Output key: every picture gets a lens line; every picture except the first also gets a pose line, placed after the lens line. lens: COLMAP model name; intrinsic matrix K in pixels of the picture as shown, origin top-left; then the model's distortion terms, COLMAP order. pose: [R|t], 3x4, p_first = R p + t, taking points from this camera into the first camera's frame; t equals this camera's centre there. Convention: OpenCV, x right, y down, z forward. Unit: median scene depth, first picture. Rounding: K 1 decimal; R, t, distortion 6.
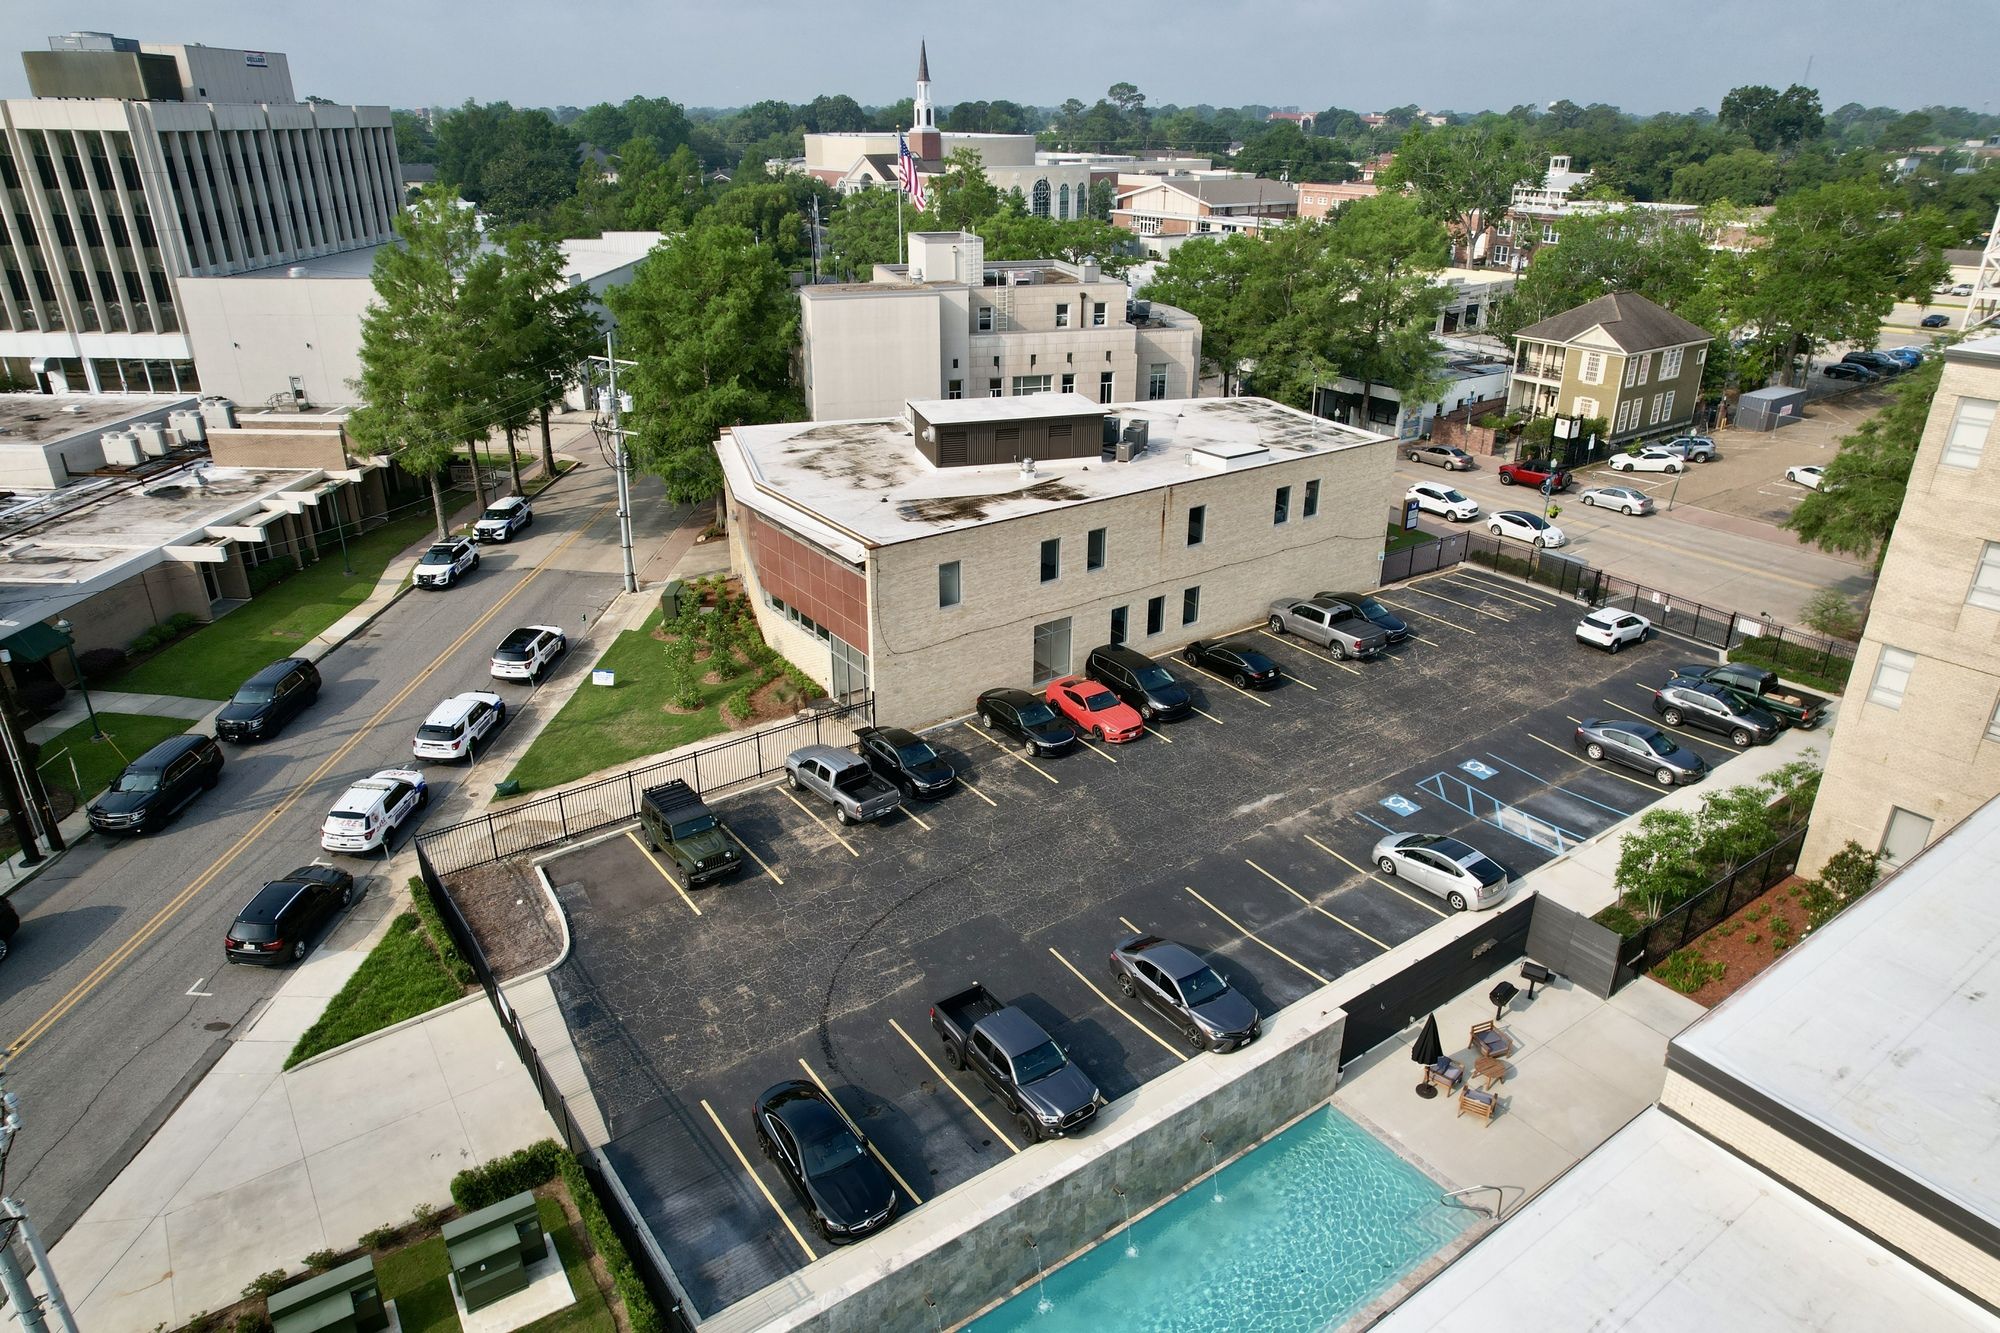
lens RADIAL K [[1272.4, 0, 1001.5], [0, 1272.4, 661.5], [0, 0, 1]] dist [-0.077147, 0.069912]
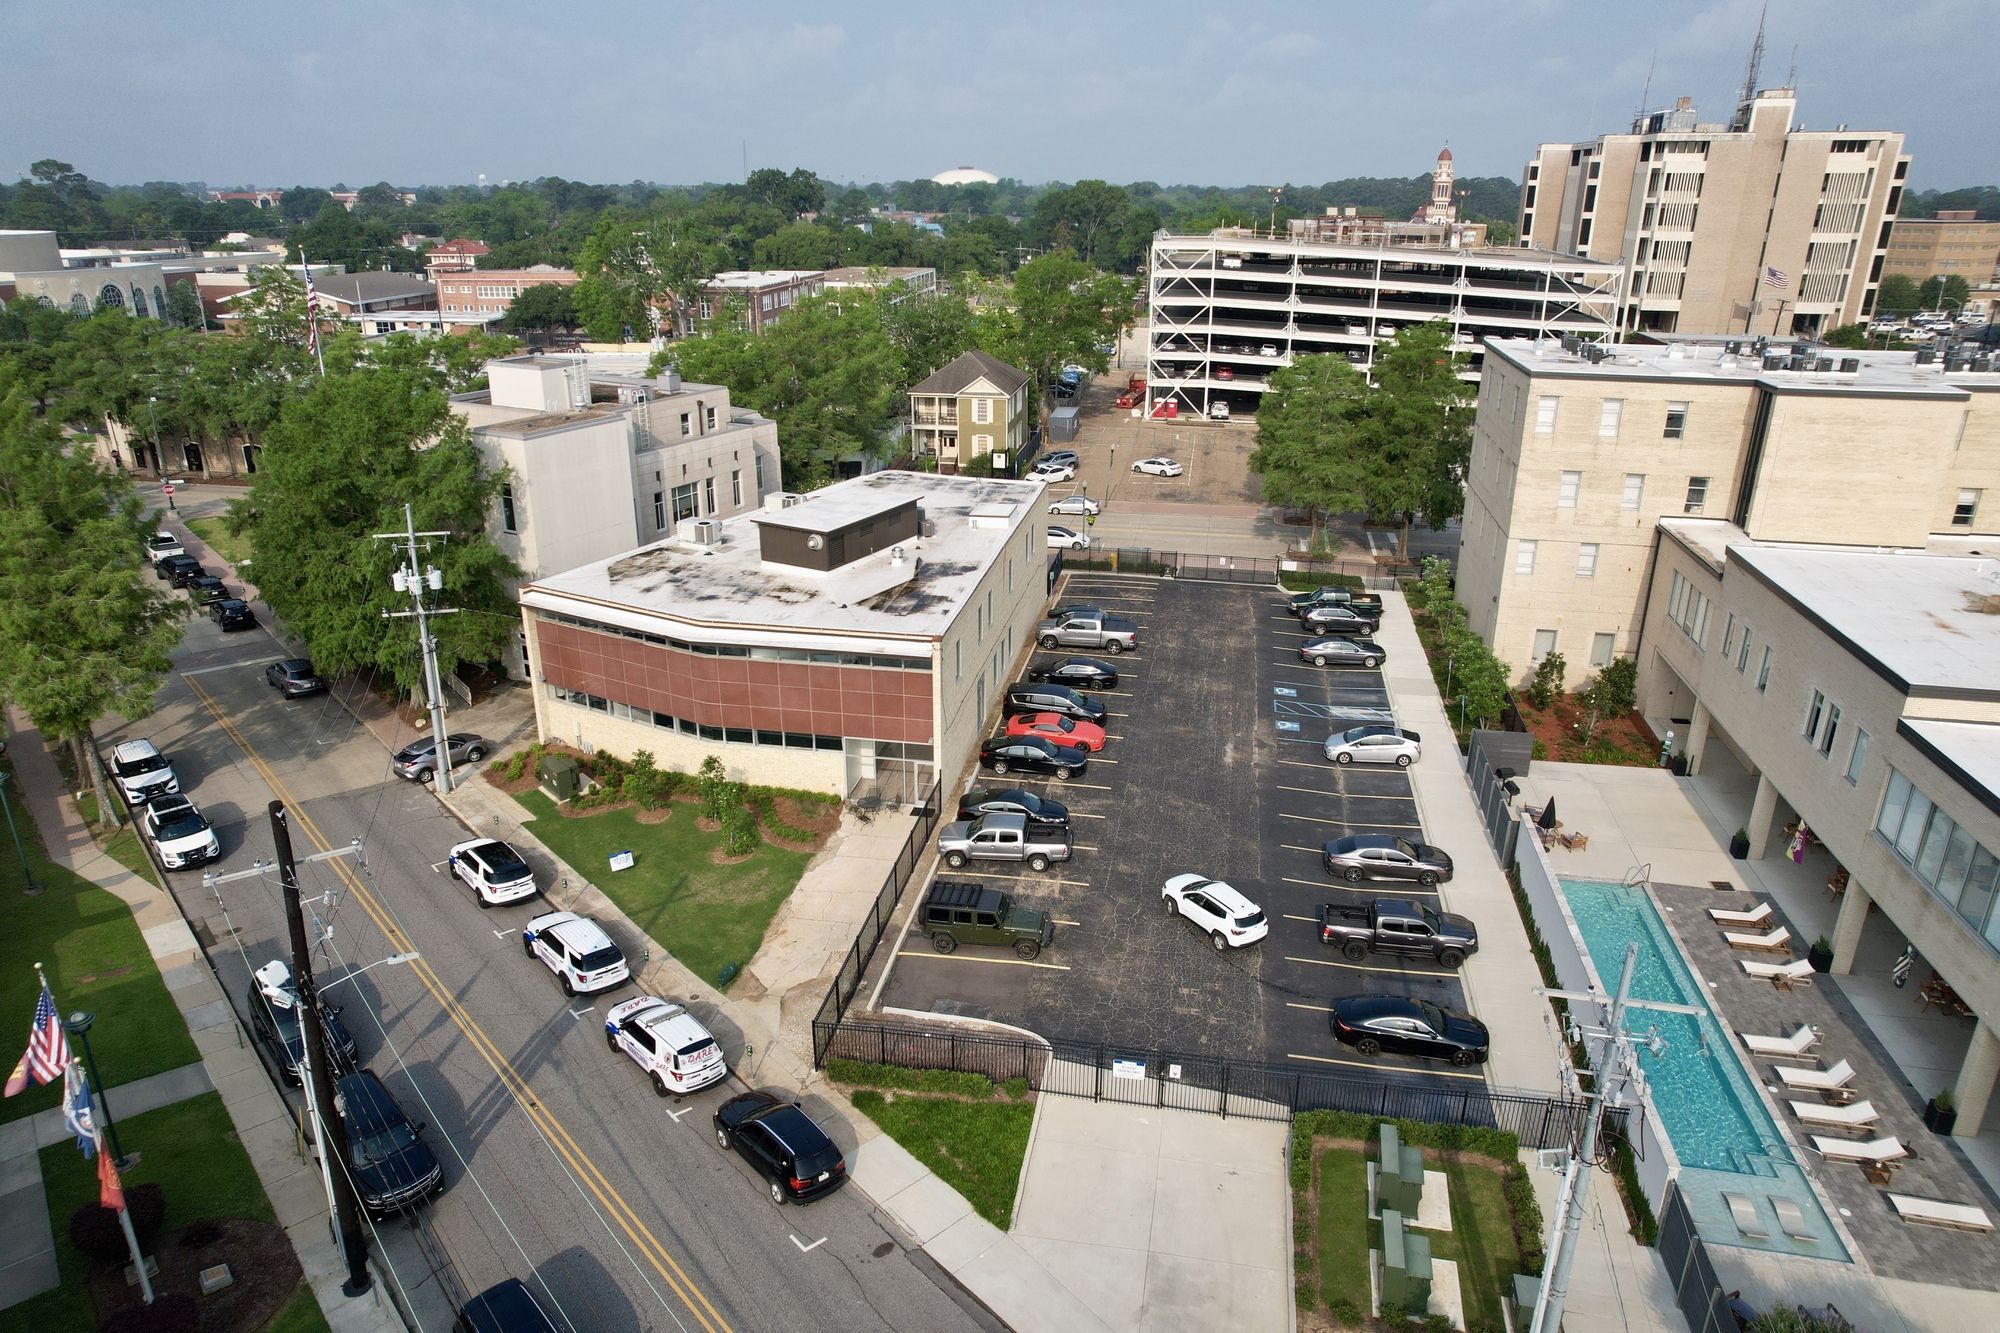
lens RADIAL K [[1272.4, 0, 1001.5], [0, 1272.4, 661.5], [0, 0, 1]] dist [-0.077147, 0.069912]
pose [[0.721544, -0.245203, 0.647495, -0.650635], [0.276792, 0.959363, 0.054860, -0.096568], [-0.634635, 0.139638, 0.760092, 0.099119]]
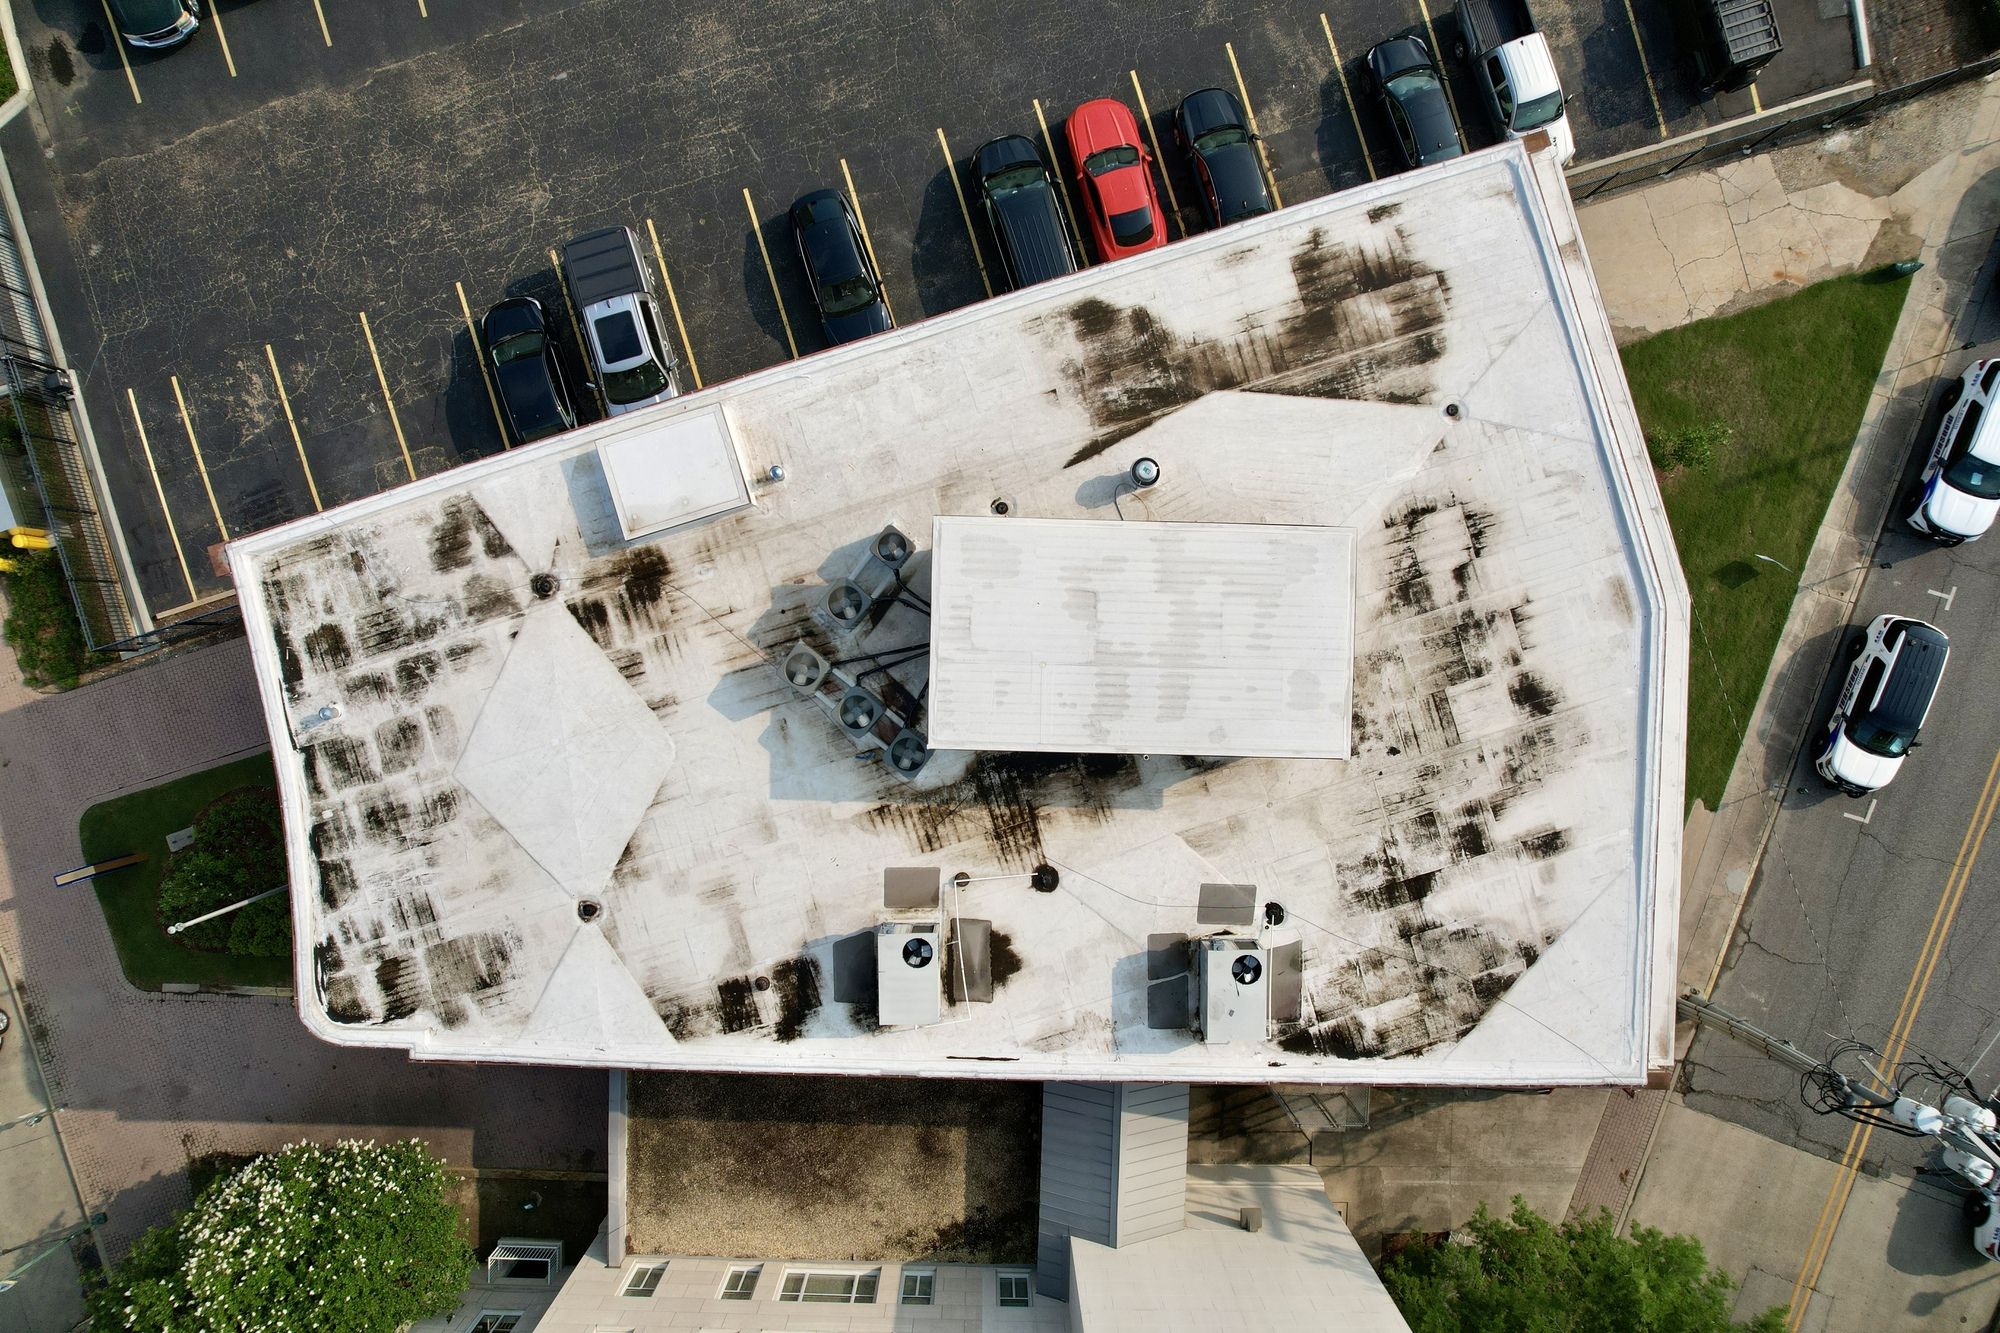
lens RADIAL K [[1272.4, 0, 1001.5], [0, 1272.4, 661.5], [0, 0, 1]] dist [-0.077147, 0.069912]
pose [[-0.948941, -0.314823, -0.019920, 0.058085], [0.113286, -0.399042, 0.909908, -0.614670], [-0.294409, 0.861192, 0.414332, 0.860199]]
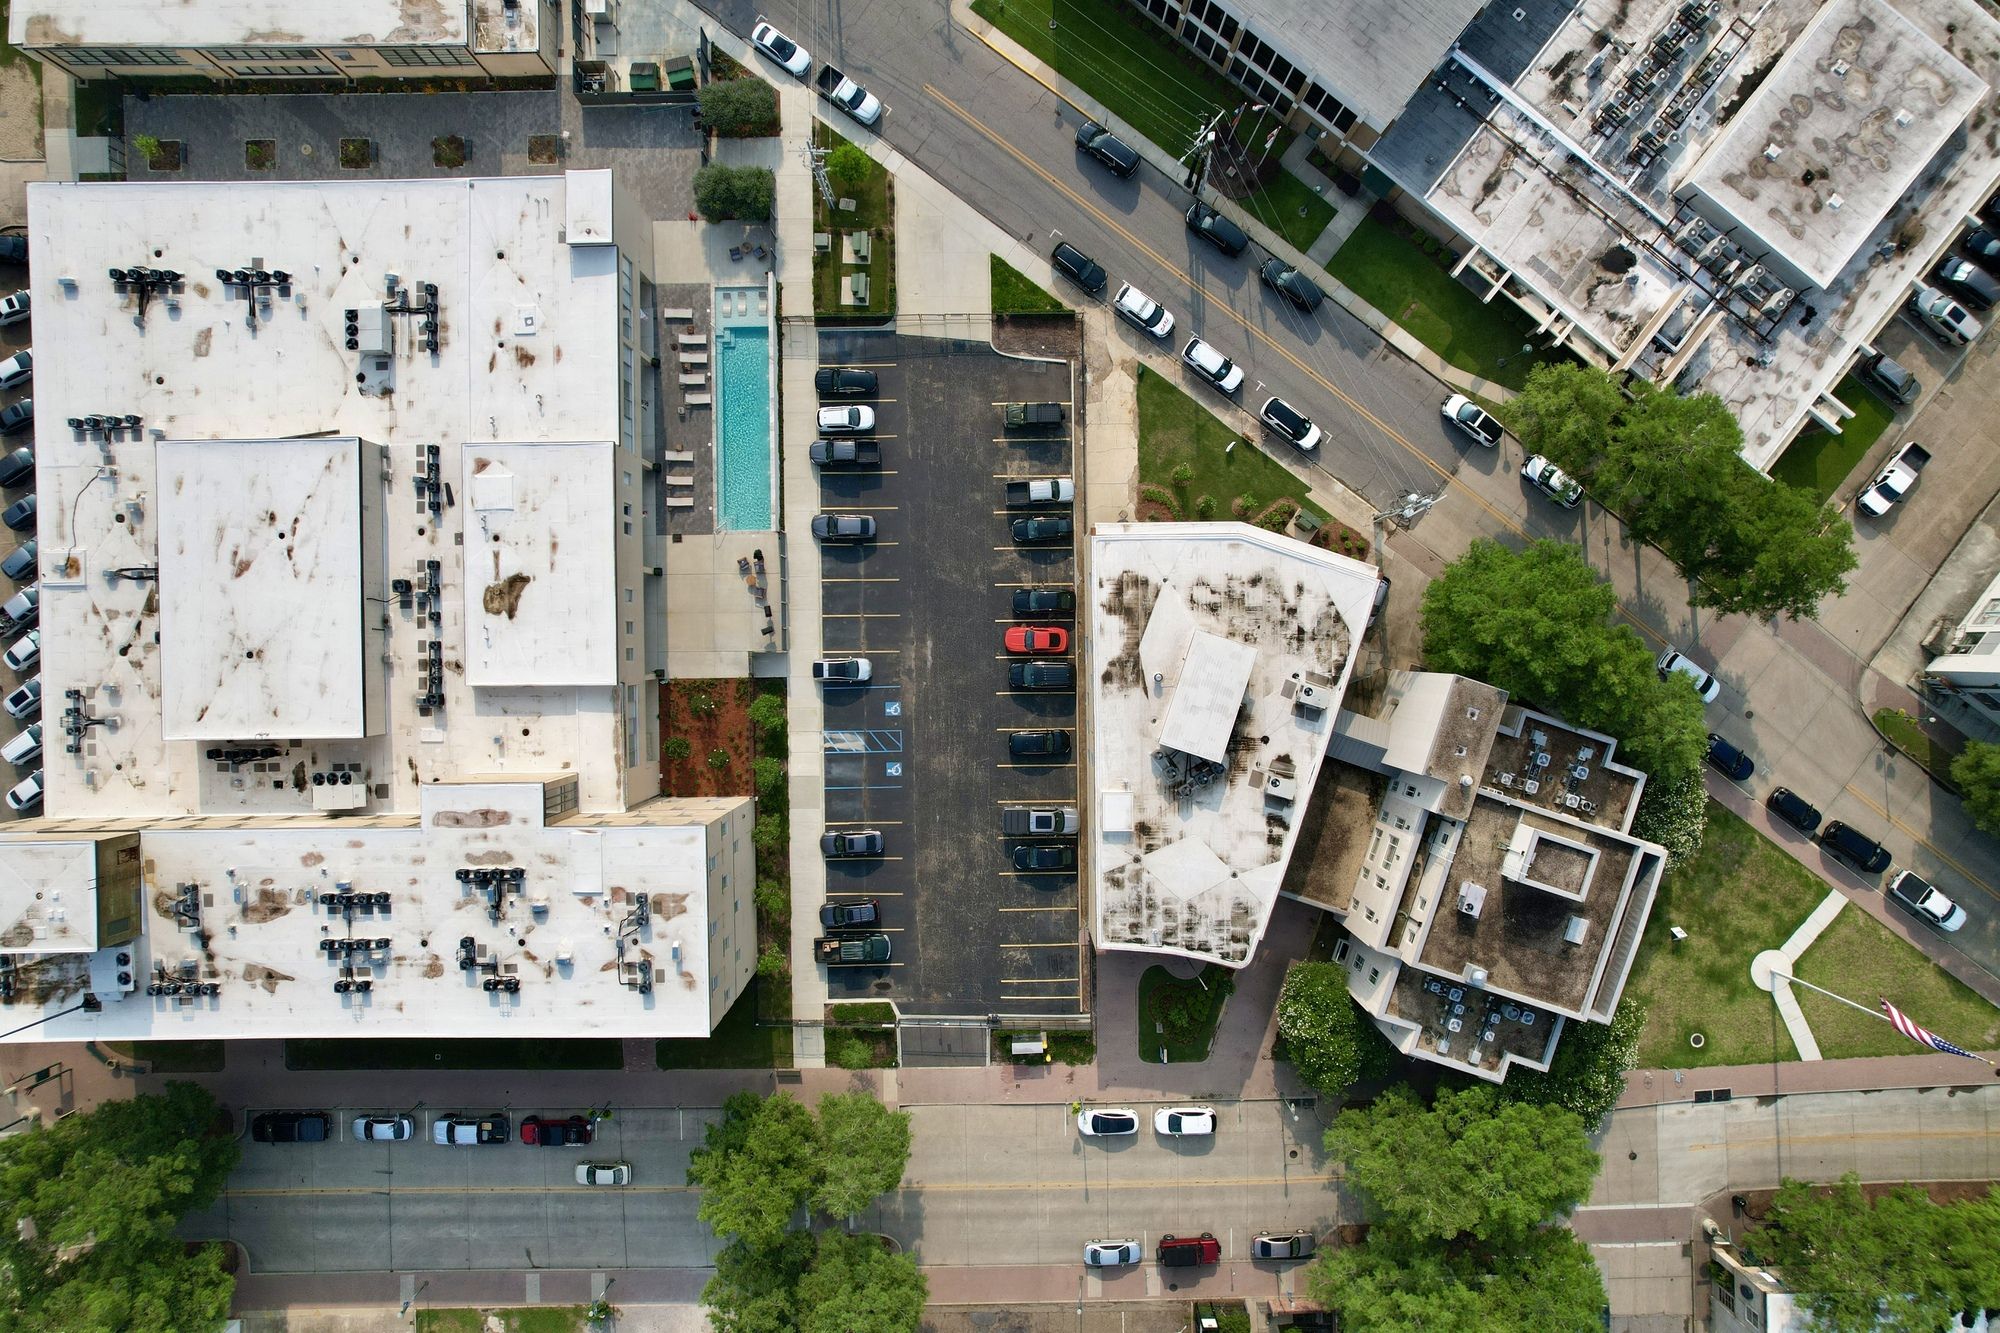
lens RADIAL K [[1272.4, 0, 1001.5], [0, 1272.4, 661.5], [0, 0, 1]] dist [-0.077147, 0.069912]
pose [[-0.572626, 0.819790, 0.006580, 0.105226], [-0.335861, -0.241907, 0.910318, -1.526896], [0.747862, 0.519062, 0.413858, 0.164462]]
